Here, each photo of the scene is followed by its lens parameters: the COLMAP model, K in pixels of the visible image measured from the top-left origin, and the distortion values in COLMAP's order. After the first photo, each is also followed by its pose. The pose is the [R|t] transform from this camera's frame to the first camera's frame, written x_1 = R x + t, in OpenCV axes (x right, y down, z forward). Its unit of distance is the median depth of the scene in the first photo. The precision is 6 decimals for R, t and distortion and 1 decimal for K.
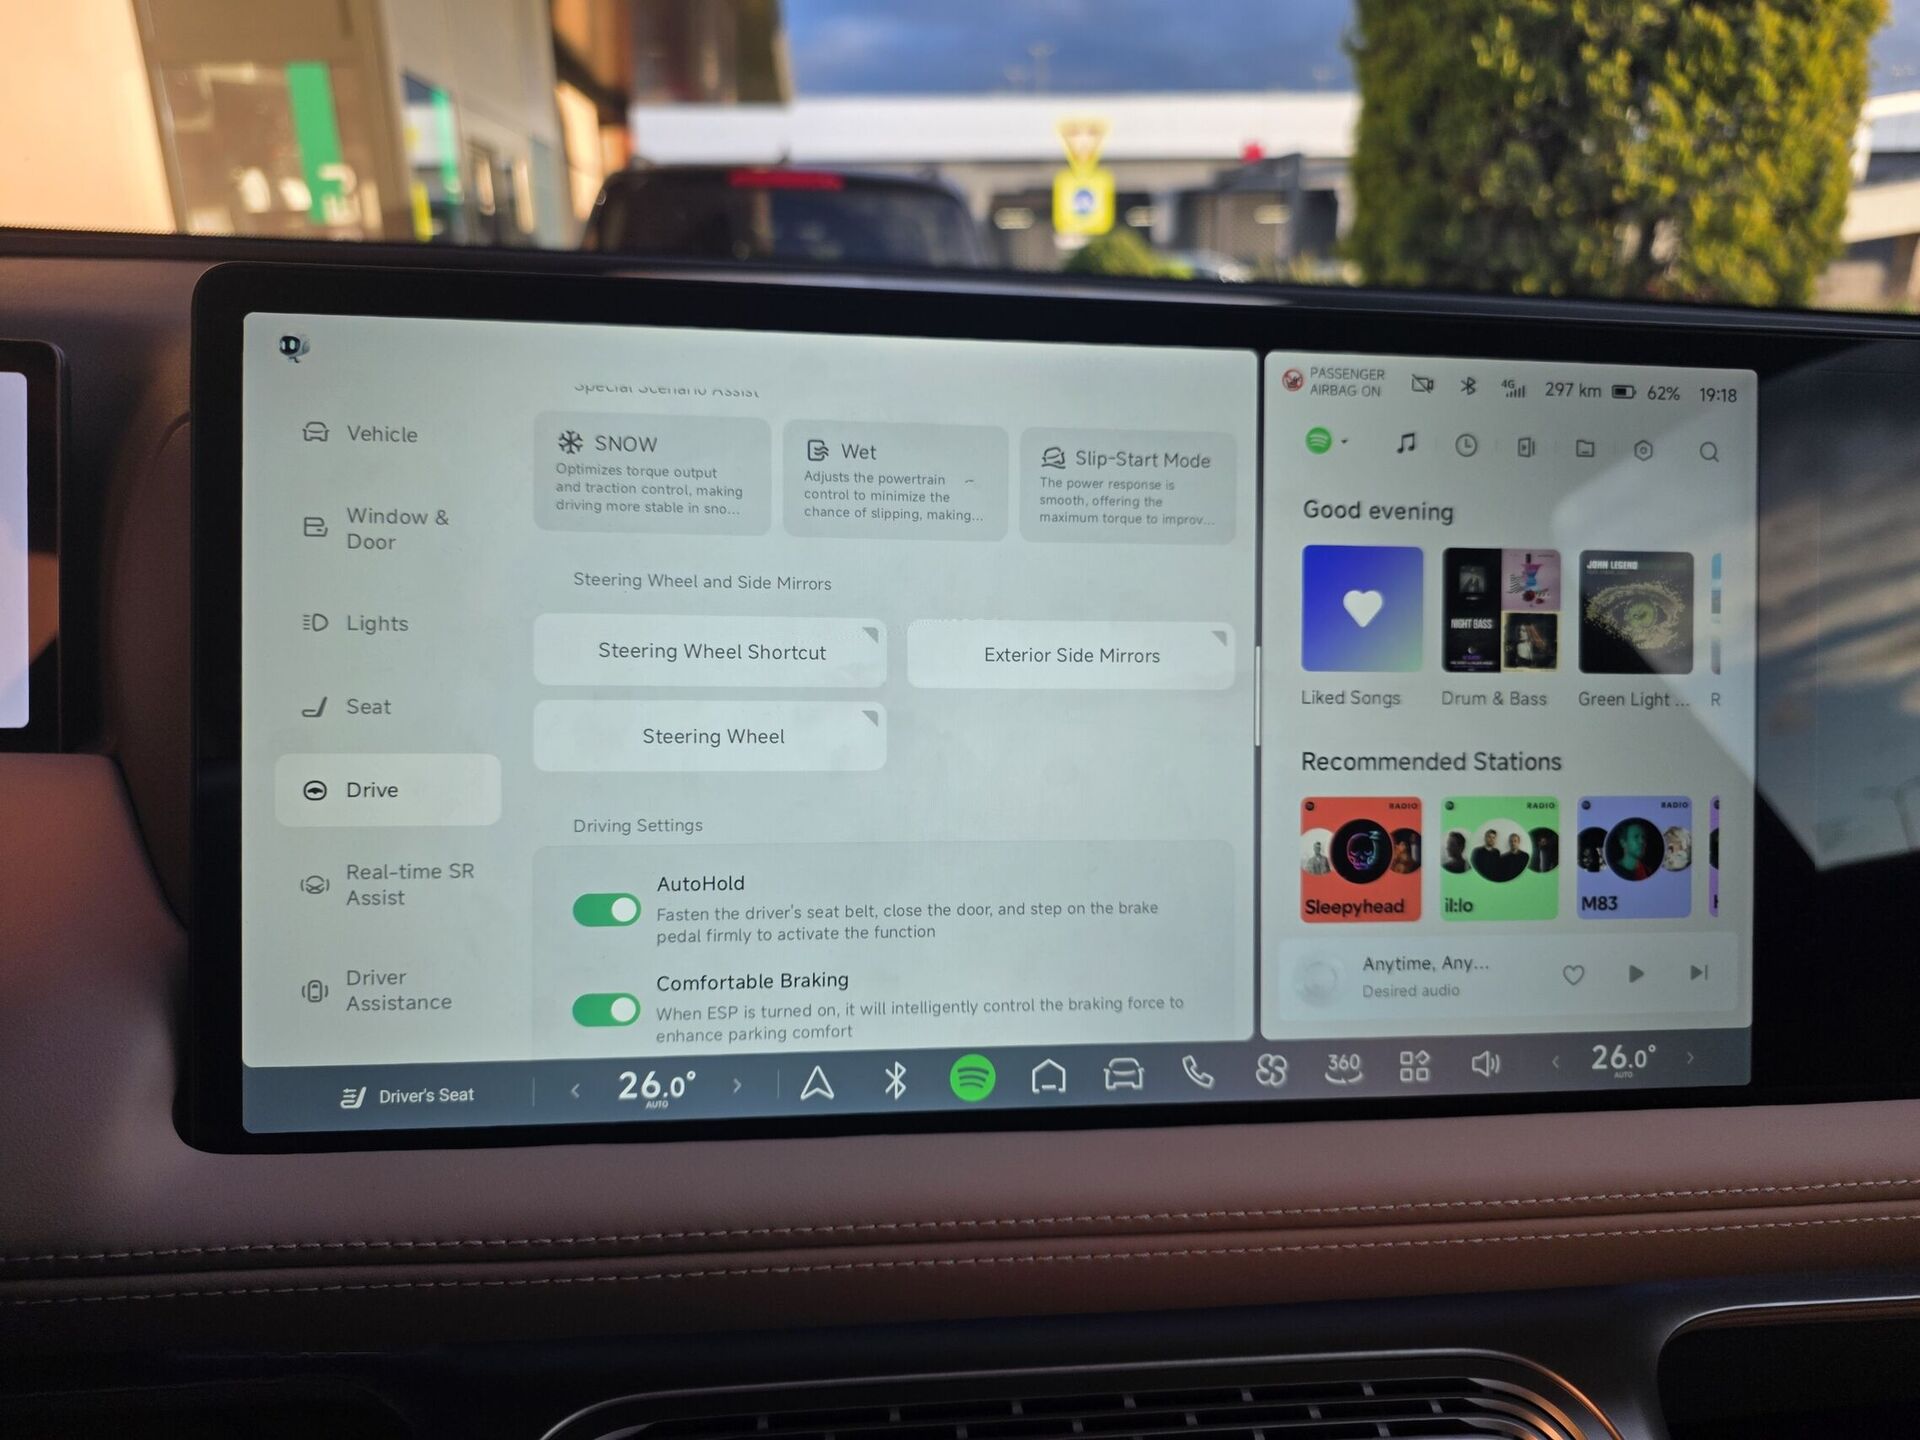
lens RADIAL K [[1126.6, 0, 935.2], [0, 1126.6, 709.9], [0, 0, 1]] dist [0.004968, -0.021334]
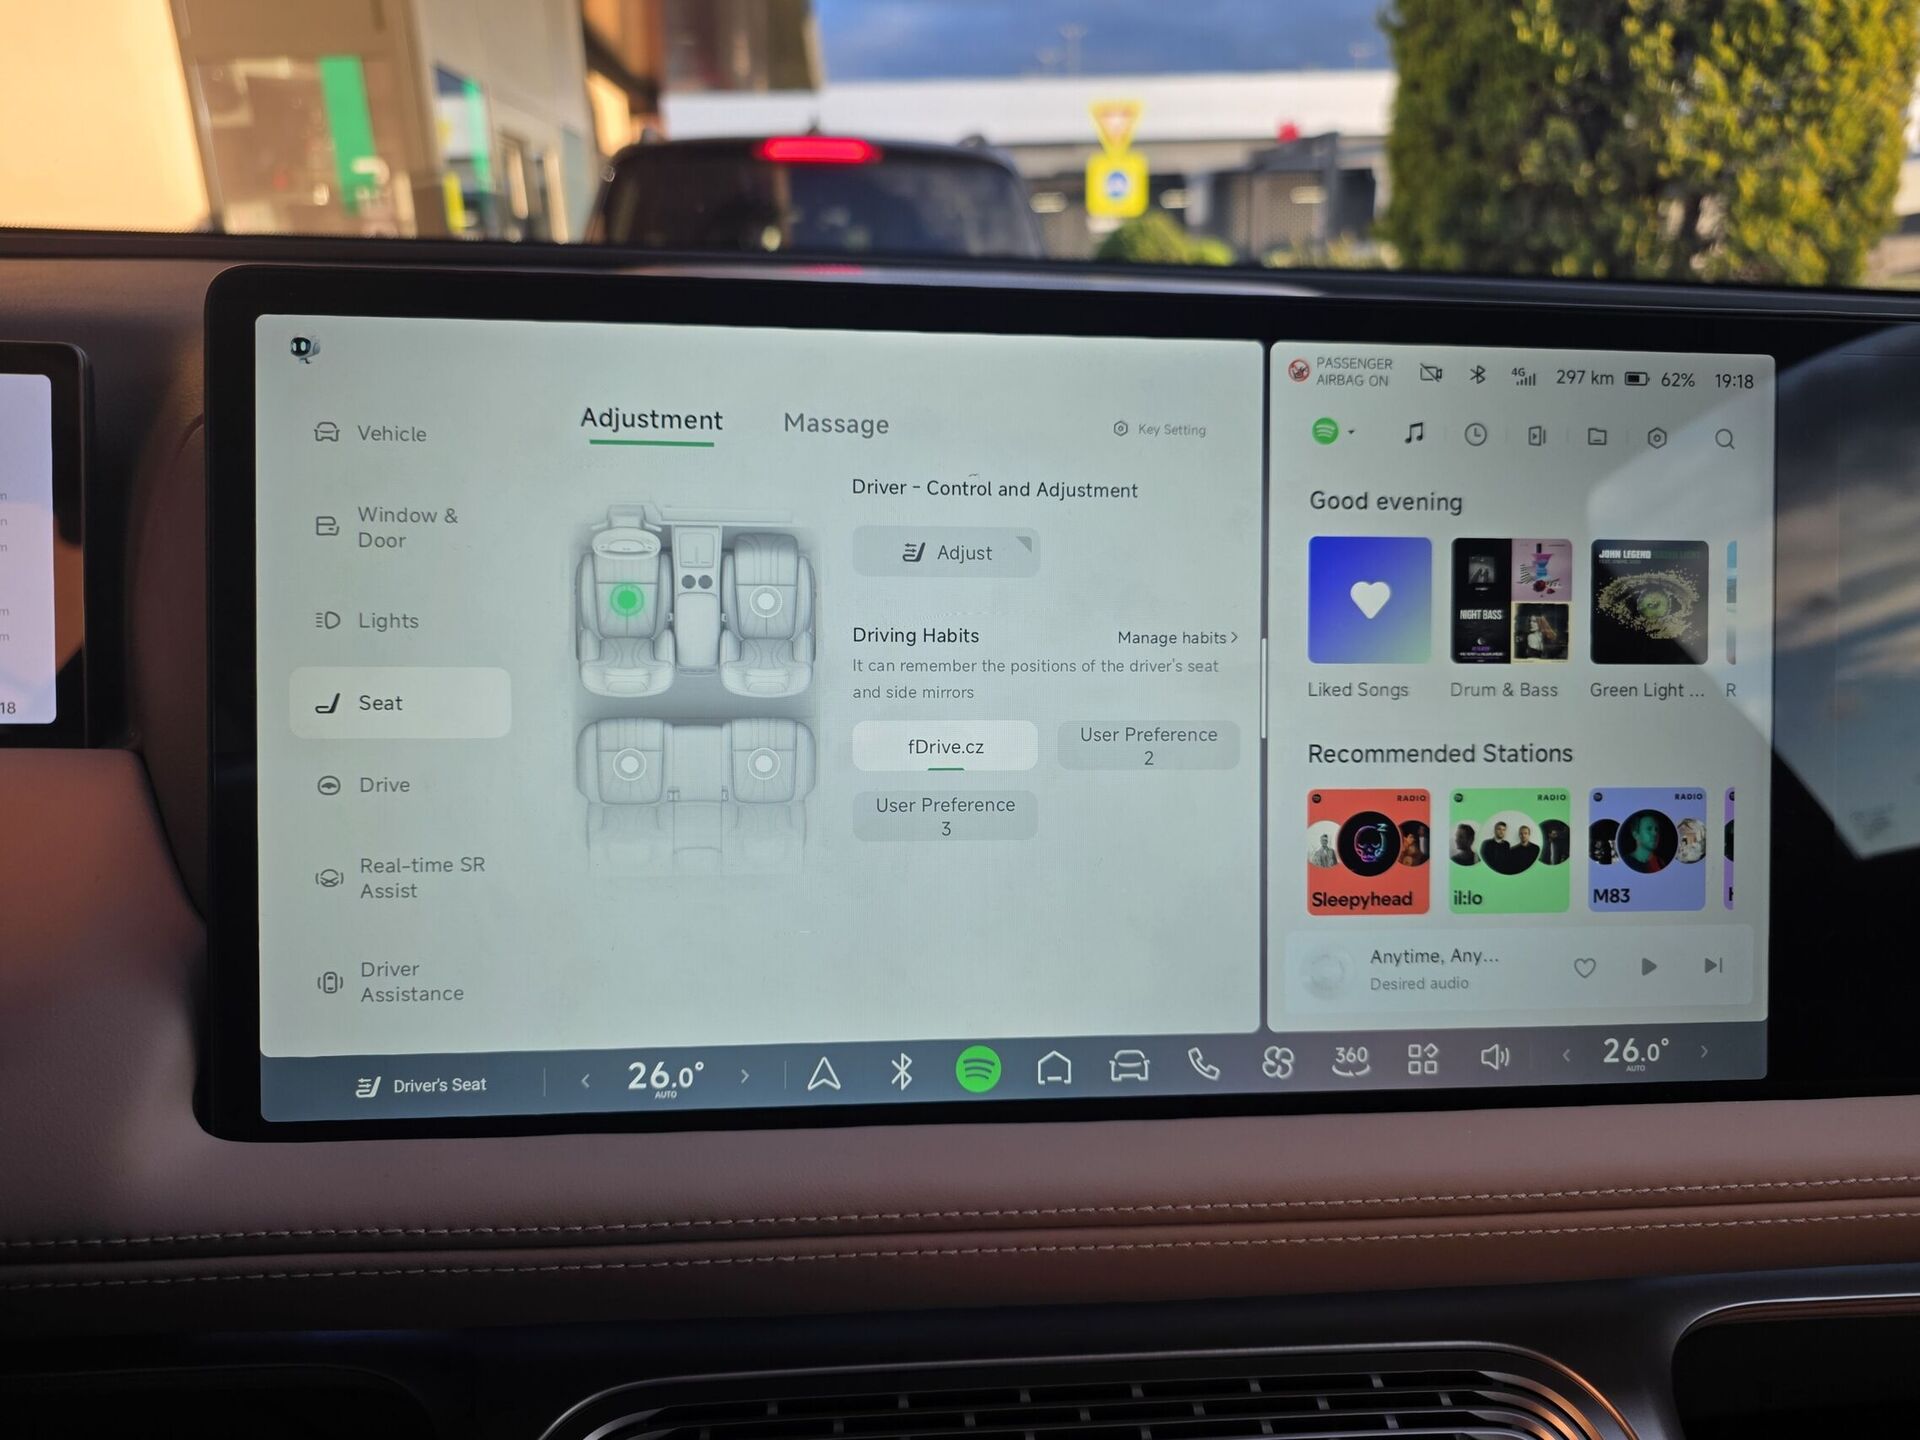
lens RADIAL K [[1129.9, 0, 946.9], [0, 1129.9, 706.8], [0, 0, 1]] dist [0.001027, -0.014795]
pose [[0.999753, -0.003575, -0.021942, 0.027374], [0.003762, 0.999957, 0.008501, -0.005518], [0.021910, -0.008581, 0.999723, -0.005935]]
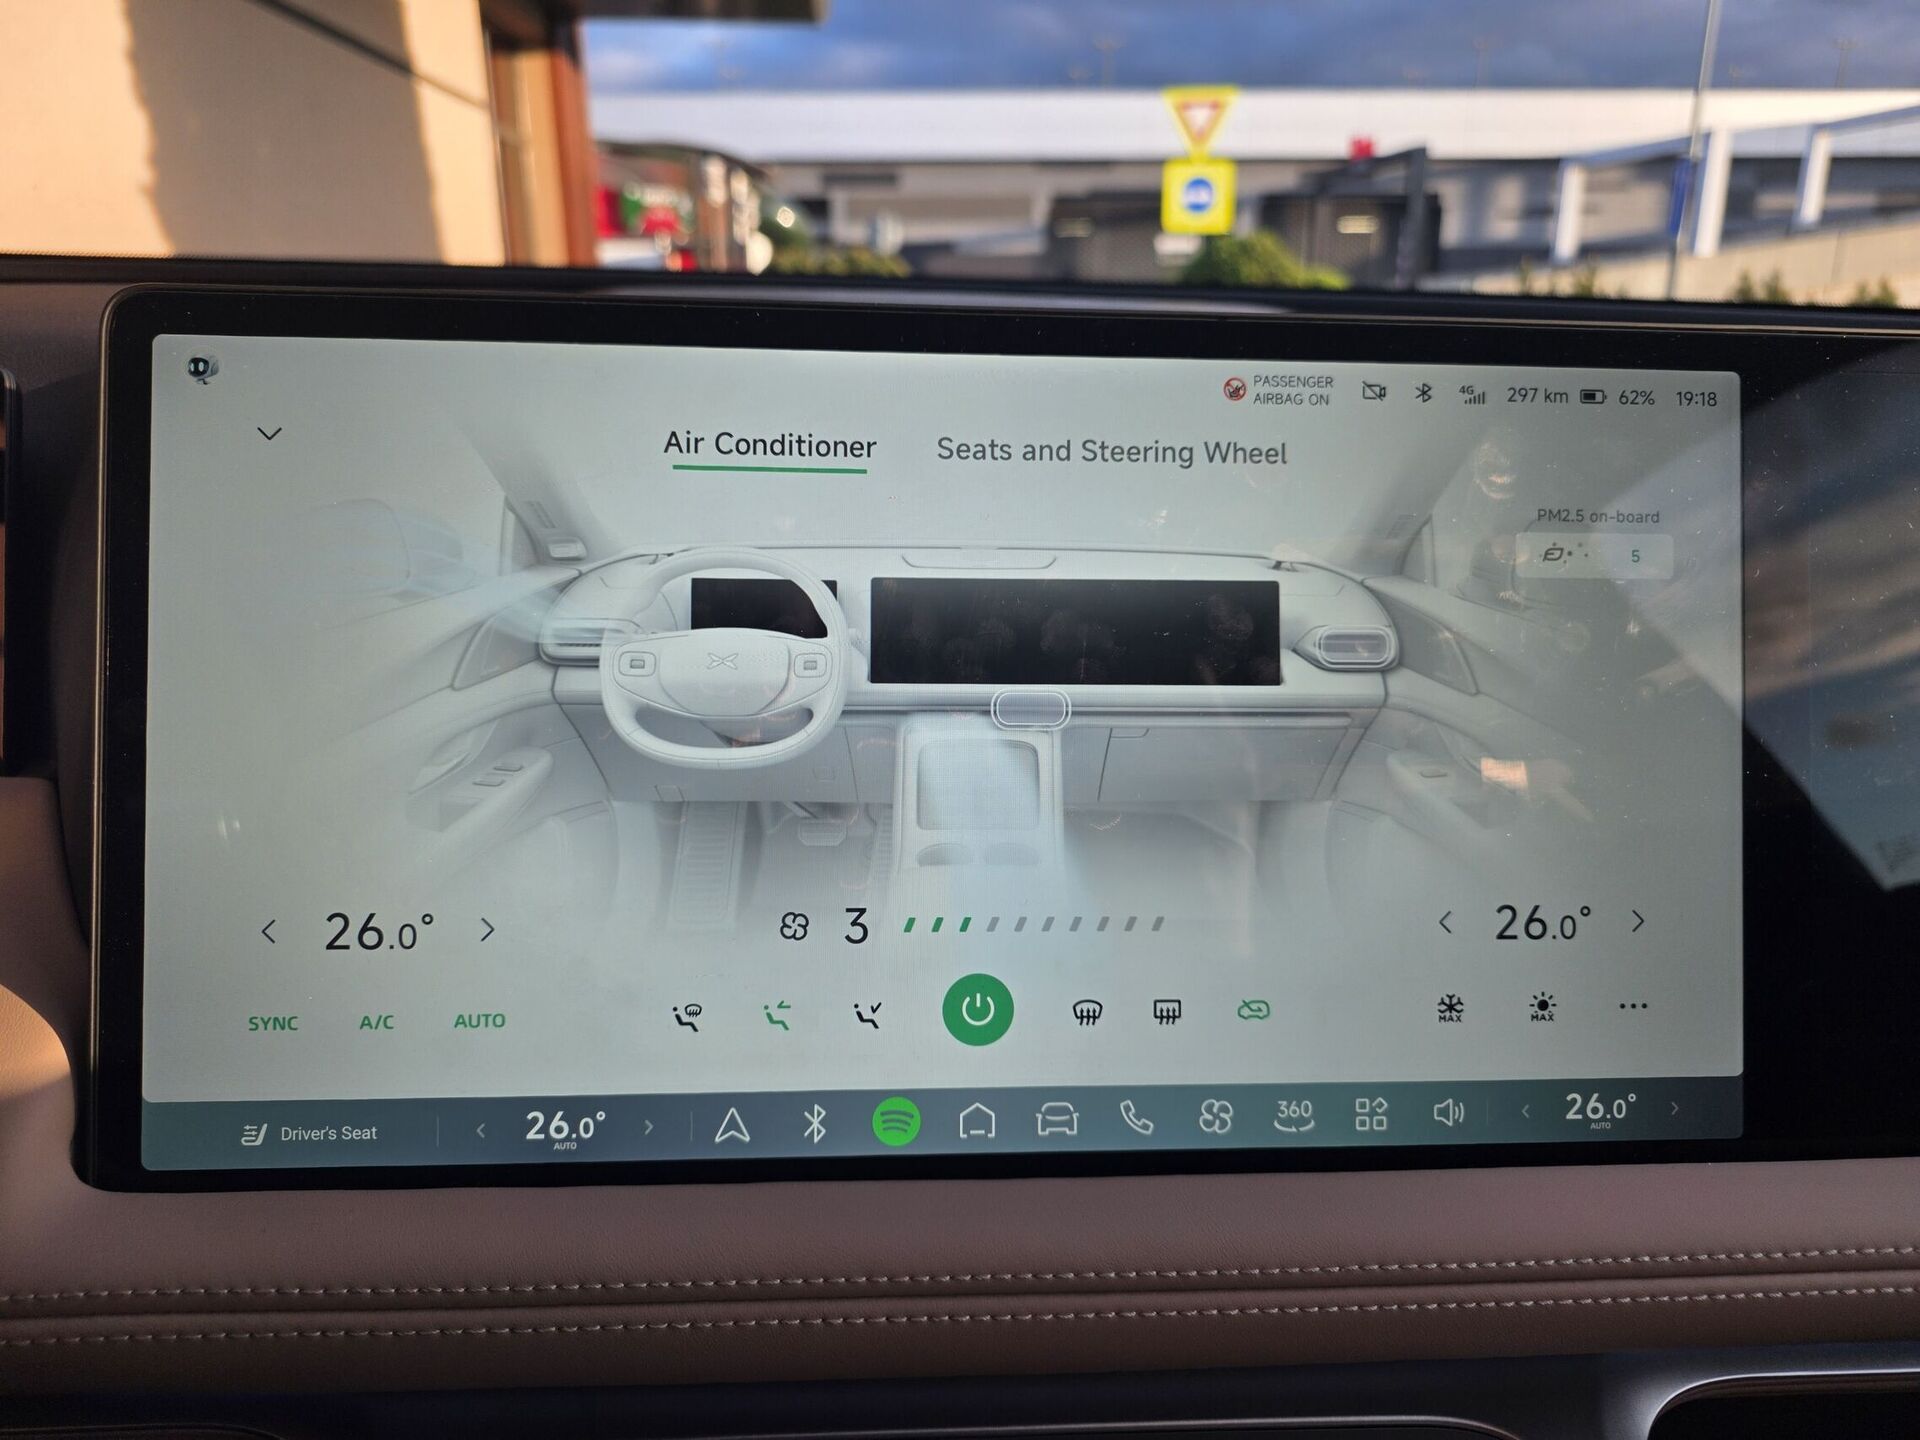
lens RADIAL K [[1116.0, 0, 963.2], [0, 1116.0, 696.7], [0, 0, 1]] dist [-0.001665, -0.010157]
pose [[0.999226, -0.001578, -0.039313, 0.123126], [0.000817, 0.999812, -0.019374, -0.013811], [0.039336, 0.019327, 0.999039, 0.051430]]
